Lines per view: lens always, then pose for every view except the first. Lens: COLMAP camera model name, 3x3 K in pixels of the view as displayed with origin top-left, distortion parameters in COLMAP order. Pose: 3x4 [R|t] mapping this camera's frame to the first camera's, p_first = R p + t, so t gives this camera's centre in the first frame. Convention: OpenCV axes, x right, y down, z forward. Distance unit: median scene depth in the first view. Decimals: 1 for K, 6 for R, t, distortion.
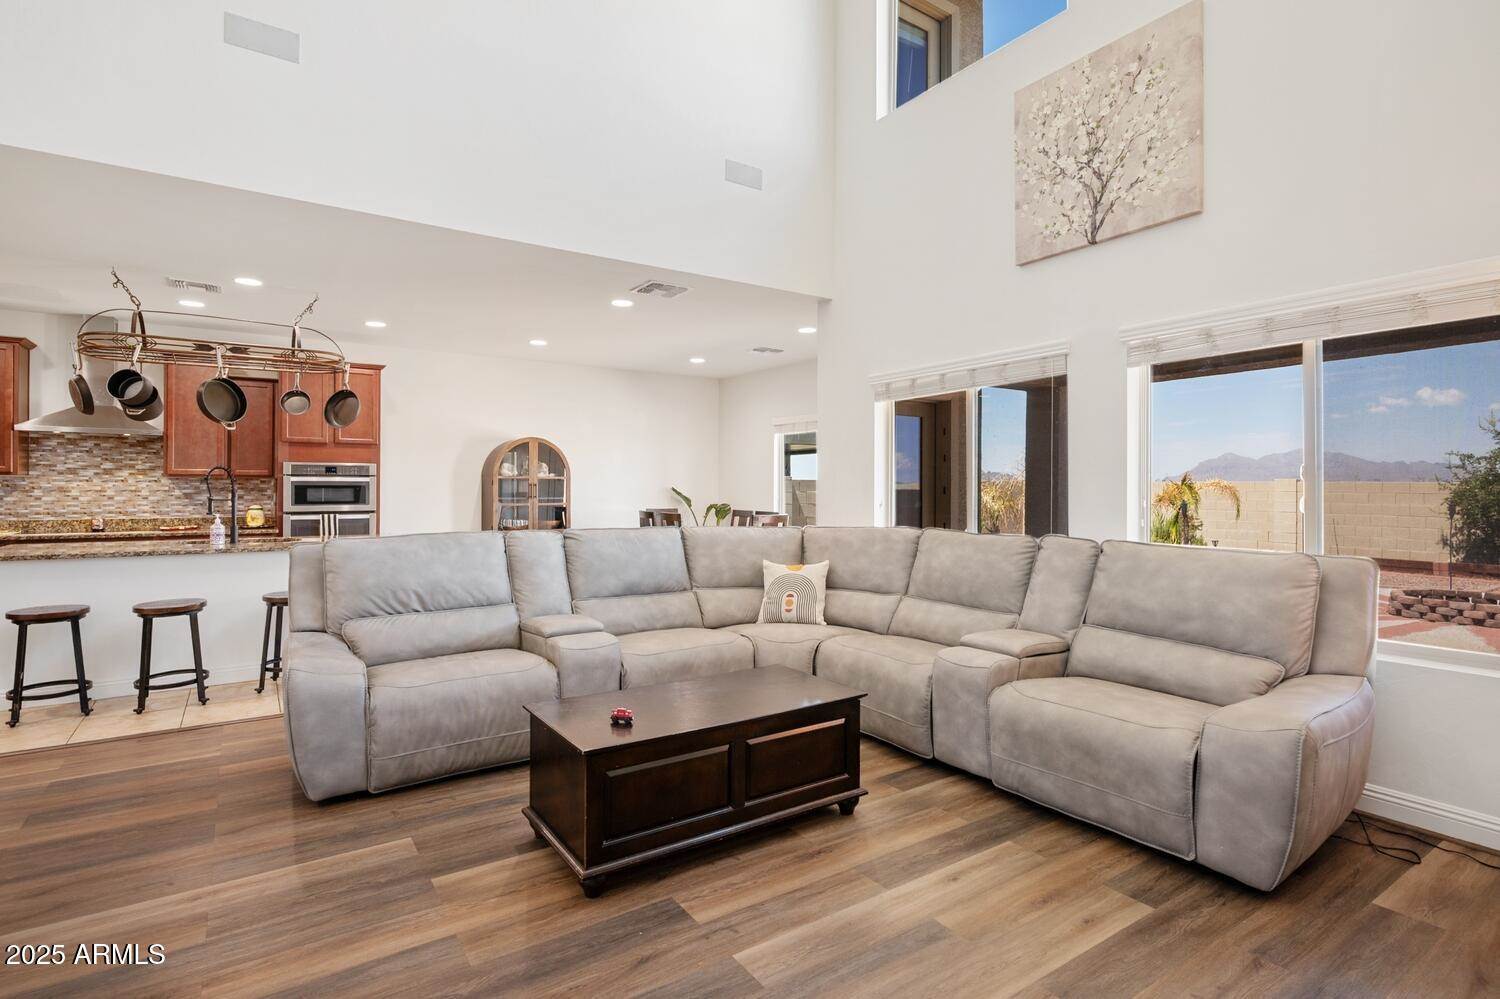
lens RADIAL K [[746.9, 0, 745.6], [0, 746.9, 485.8], [0, 0, 1]] dist [-0.002298, 0.001516]
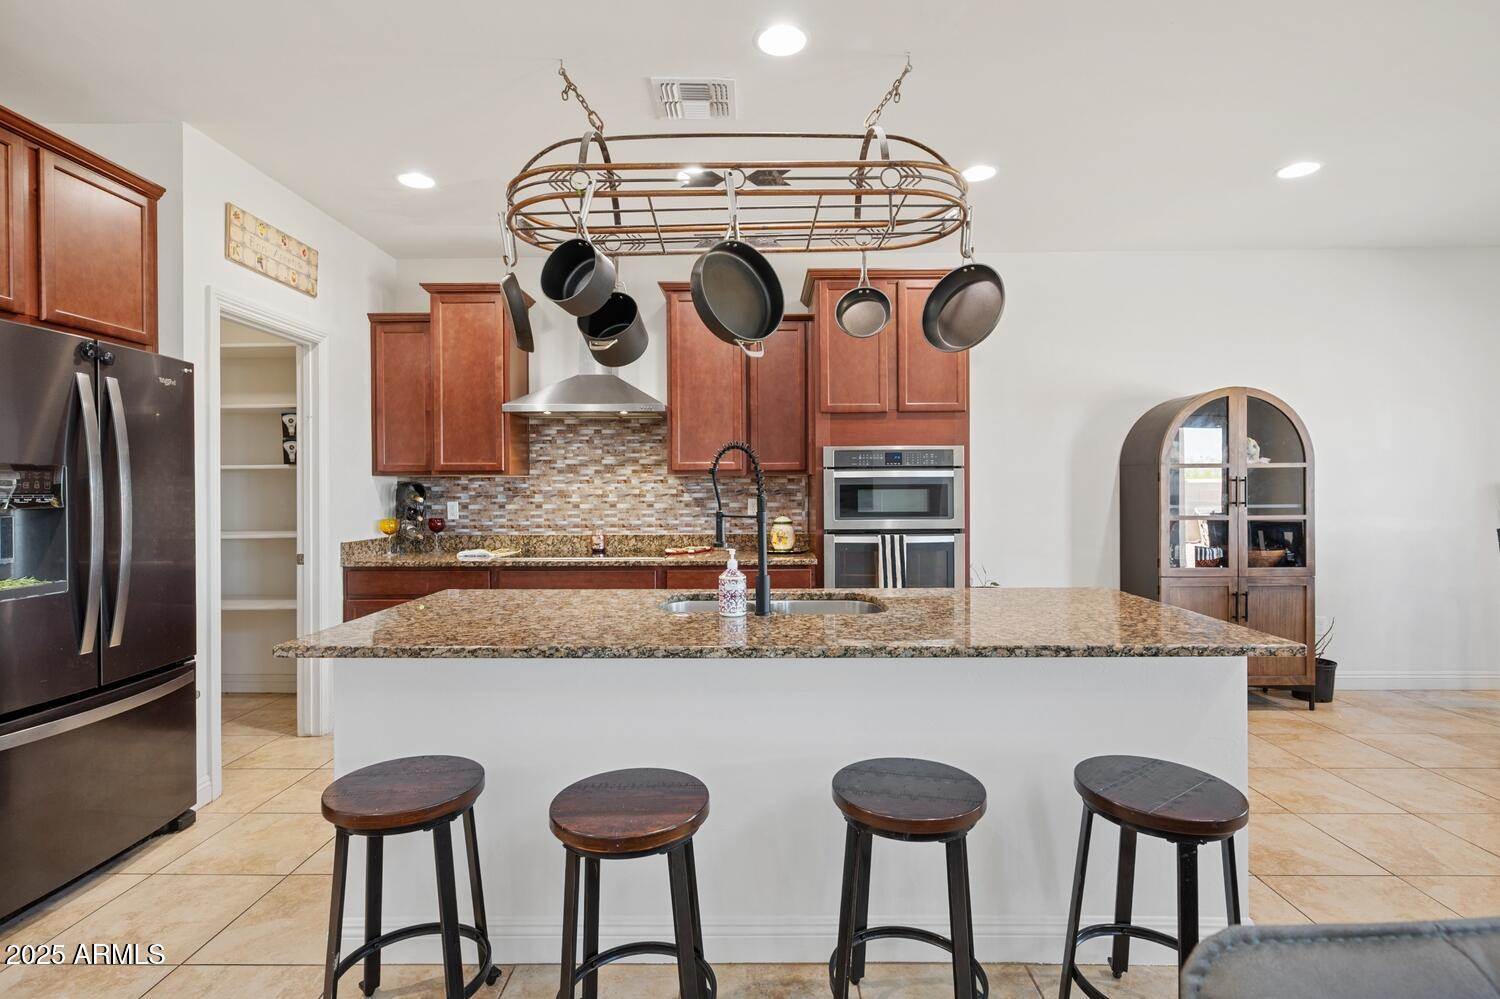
lens RADIAL K [[746.9, 0, 745.4], [0, 746.9, 493.2], [0, 0, 1]] dist [-0.002298, 0.001516]
pose [[0.822557, -0.004724, -0.568663, -0.343074], [0.009884, 0.999933, 0.005990, 0.001734], [0.568597, -0.010548, 0.822549, 0.489636]]
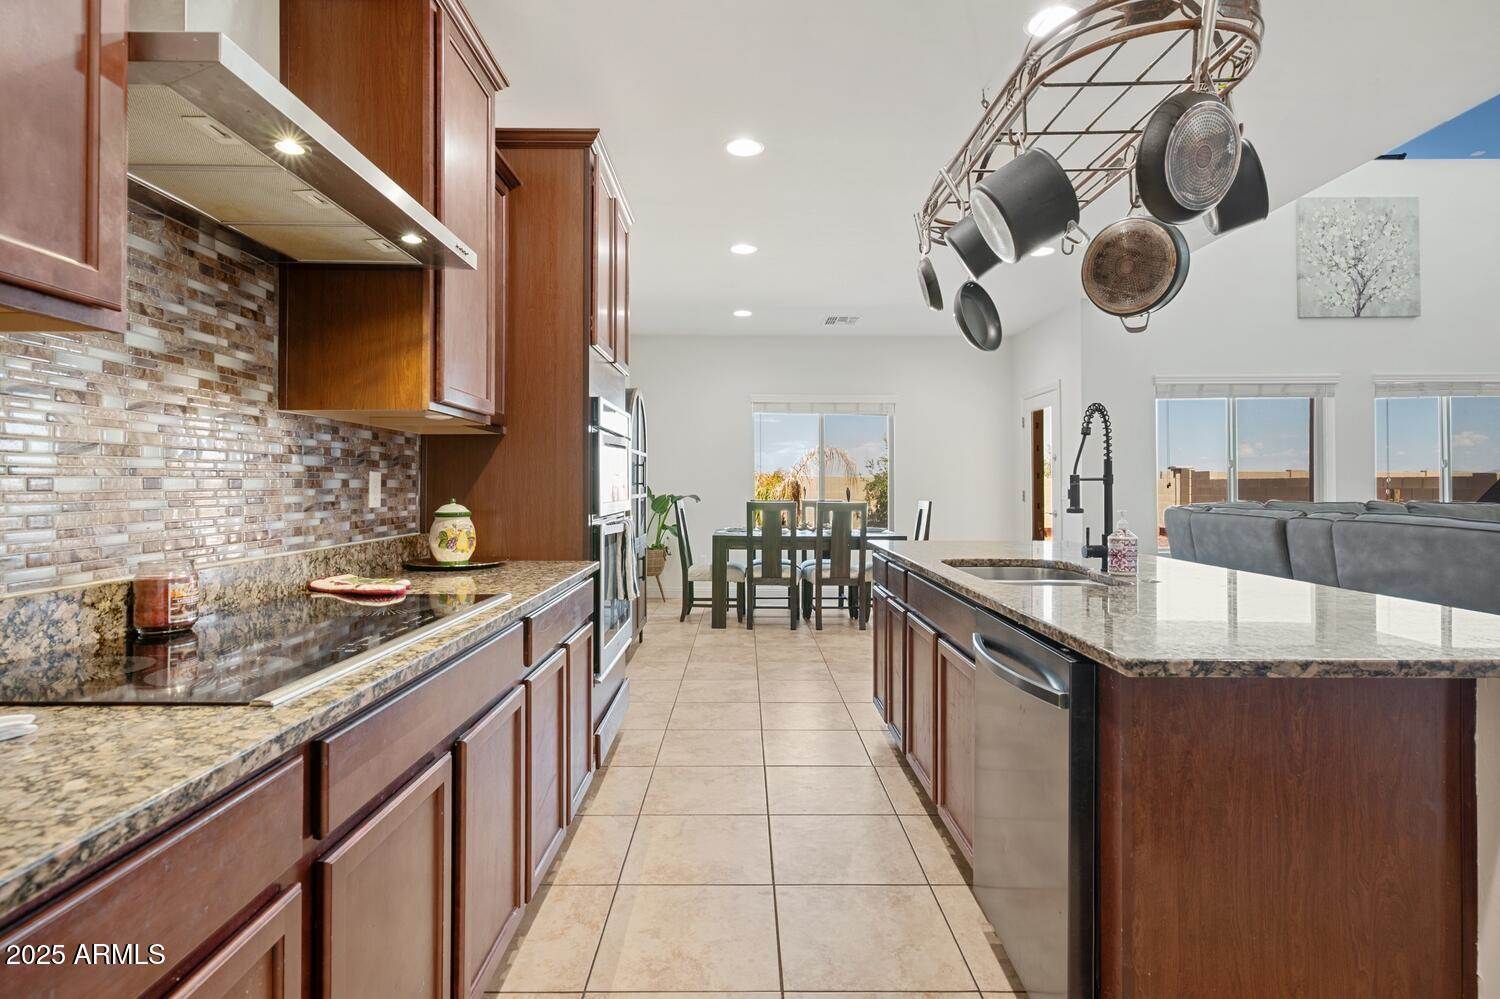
lens RADIAL K [[746.9, 0, 743.0], [0, 746.9, 485.4], [0, 0, 1]] dist [-0.002298, 0.001516]
pose [[0.547050, -0.003173, 0.837094, -0.956306], [0.002101, 0.999995, 0.002418, 0.017405], [-0.837097, 0.000436, 0.547054, 0.736951]]
